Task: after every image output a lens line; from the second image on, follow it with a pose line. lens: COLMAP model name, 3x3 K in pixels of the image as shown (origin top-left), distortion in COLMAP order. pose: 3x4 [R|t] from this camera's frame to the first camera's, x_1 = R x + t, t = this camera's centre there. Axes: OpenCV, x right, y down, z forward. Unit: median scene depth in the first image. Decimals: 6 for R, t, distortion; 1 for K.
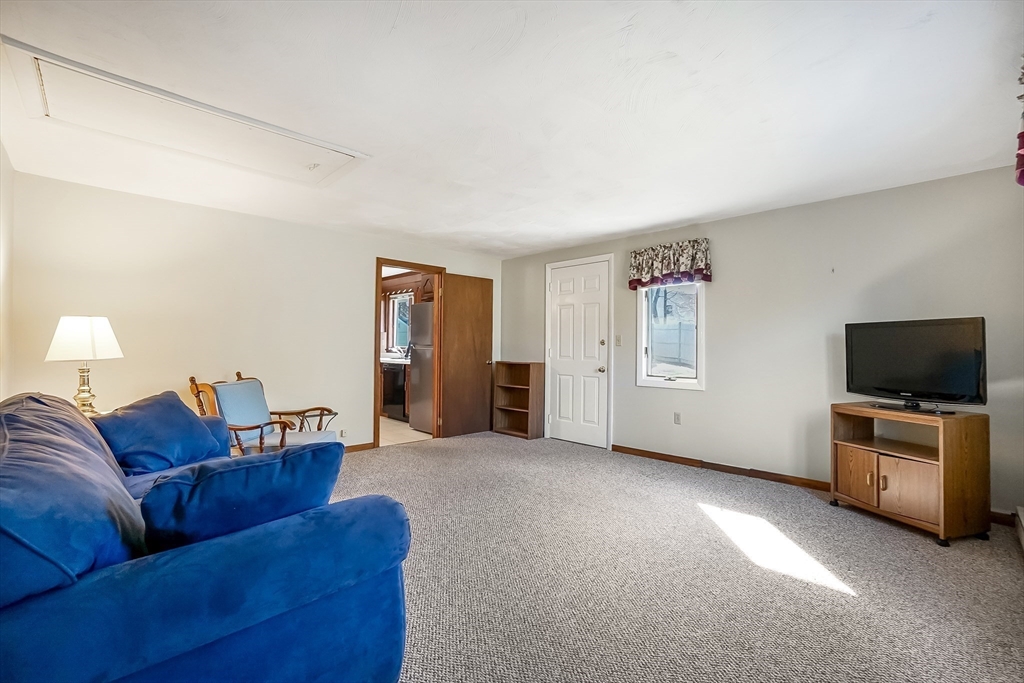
lens RADIAL K [[450.8, 0, 512.3], [0, 450.8, 343.3], [0, 0, 1]] dist [-0.031445, 0.000183]
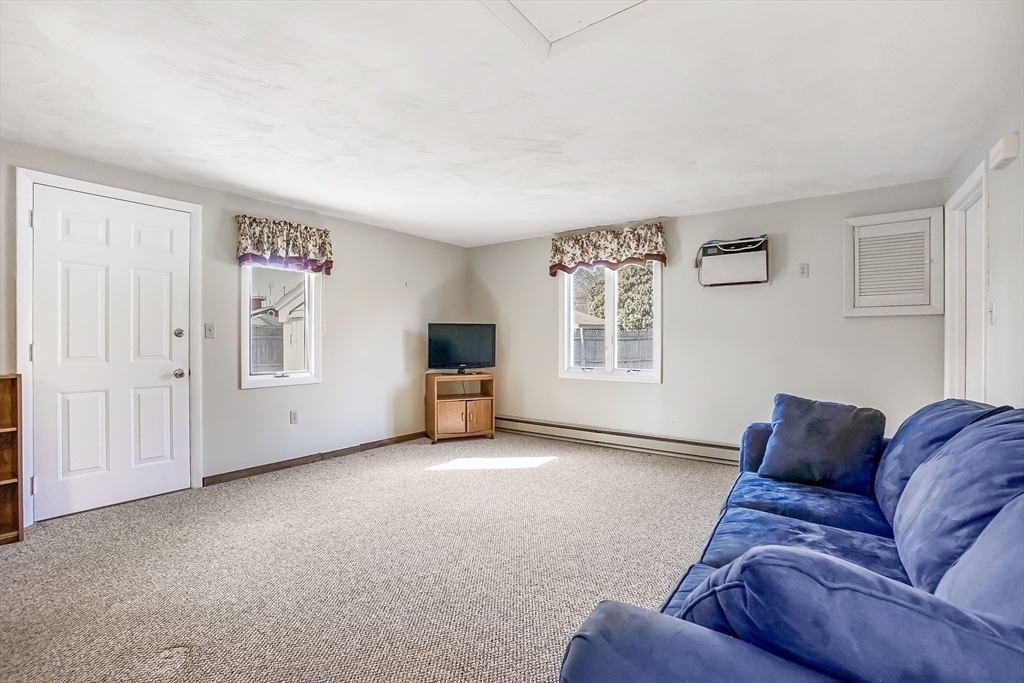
lens RADIAL K [[450.8, 0, 513.8], [0, 450.8, 339.0], [0, 0, 1]] dist [-0.031445, 0.000183]
pose [[-0.161975, -0.004218, 0.986786, -0.597308], [-0.006805, 0.999972, 0.003158, 0.002056], [-0.986771, -0.006204, -0.161999, 0.707109]]
